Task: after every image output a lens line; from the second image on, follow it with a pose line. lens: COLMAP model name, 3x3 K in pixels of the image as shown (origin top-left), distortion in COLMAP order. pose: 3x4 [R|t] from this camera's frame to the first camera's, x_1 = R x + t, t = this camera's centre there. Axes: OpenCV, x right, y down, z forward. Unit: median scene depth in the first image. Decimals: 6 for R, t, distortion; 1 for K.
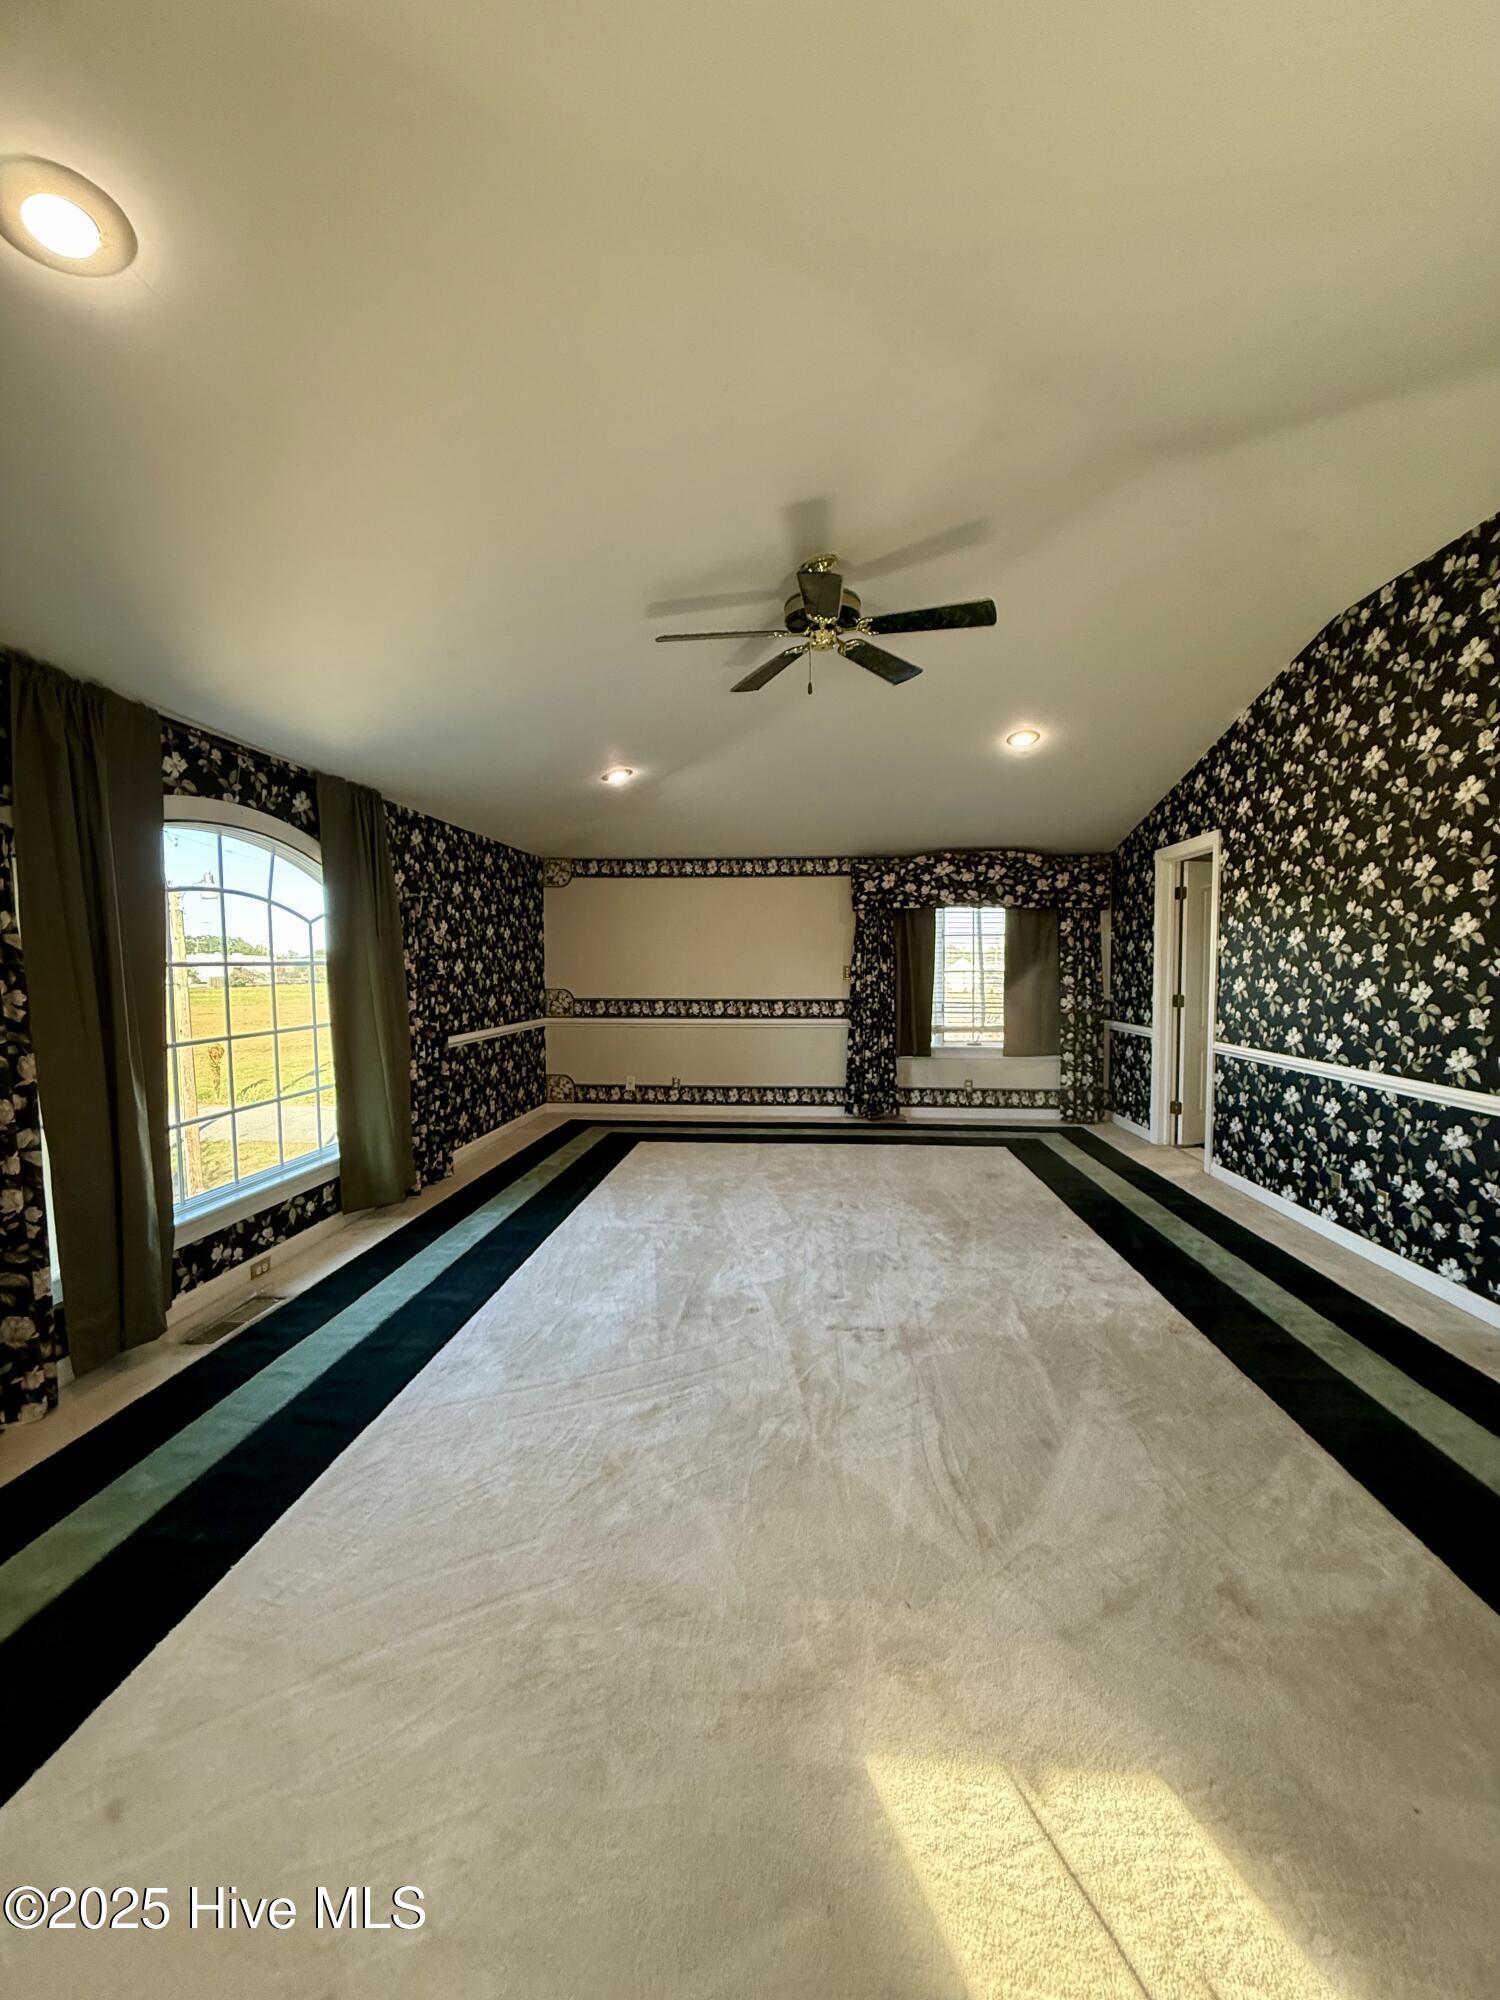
lens RADIAL K [[796.0, 0, 753.9], [0, 796.0, 1003.8], [0, 0, 1]] dist [-0.001588, -0.000240]
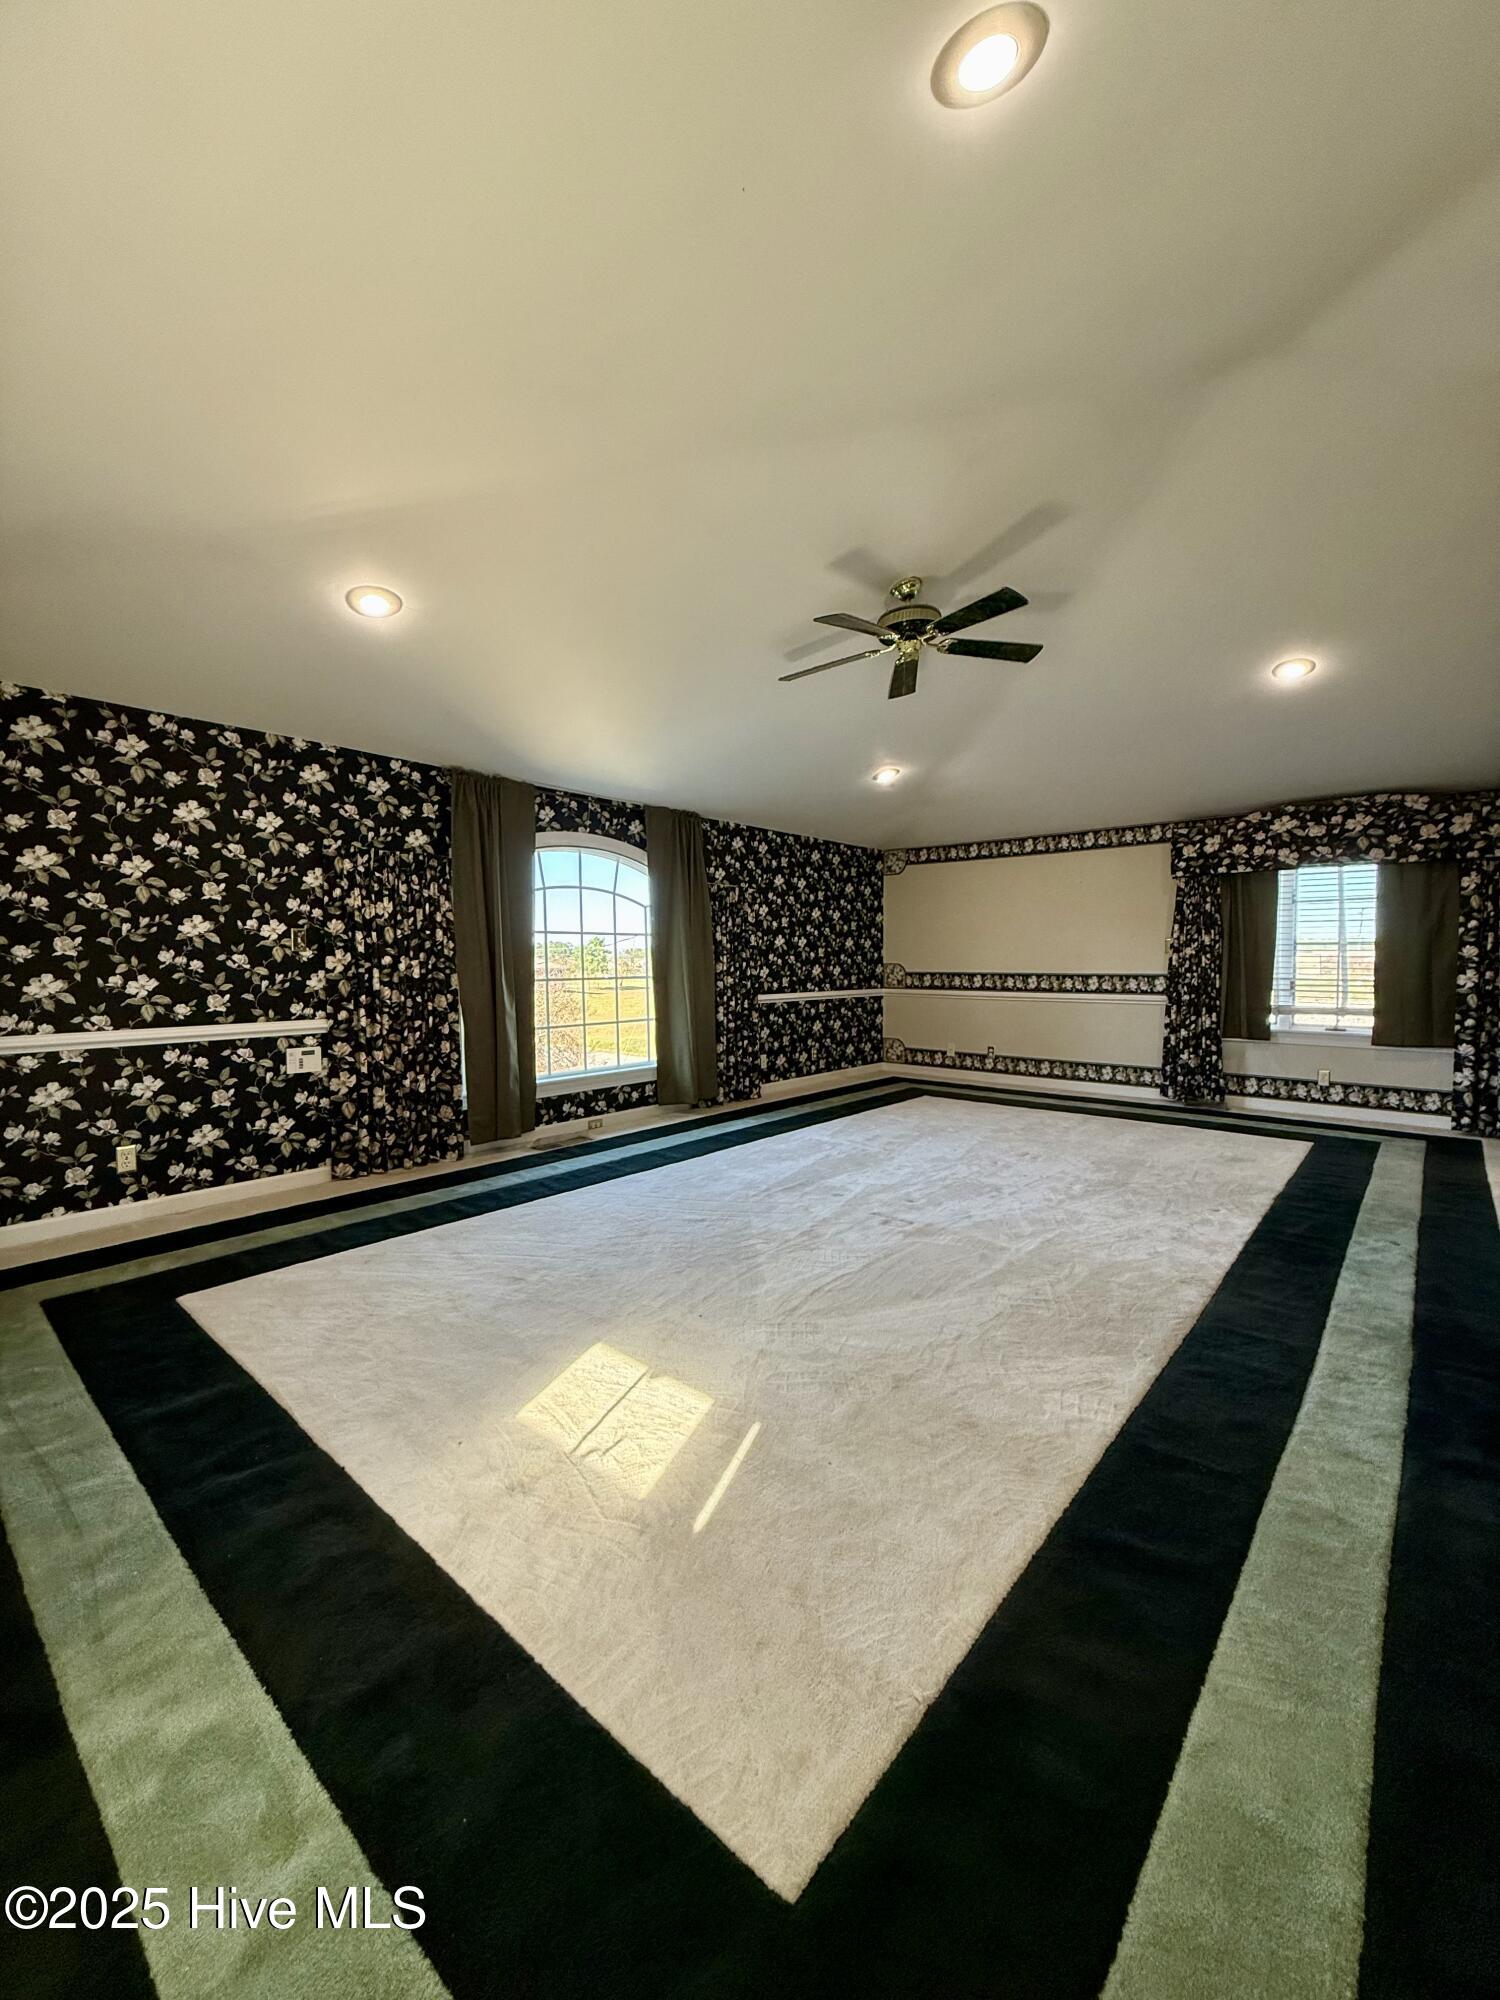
lens RADIAL K [[796.0, 0, 749.4], [0, 796.0, 1008.9], [0, 0, 1]] dist [-0.001588, -0.000240]
pose [[0.801119, 0.035738, -0.597437, 0.497452], [-0.028896, 0.999361, 0.021032, 0.051579], [0.597807, 0.000414, 0.801640, -0.080328]]
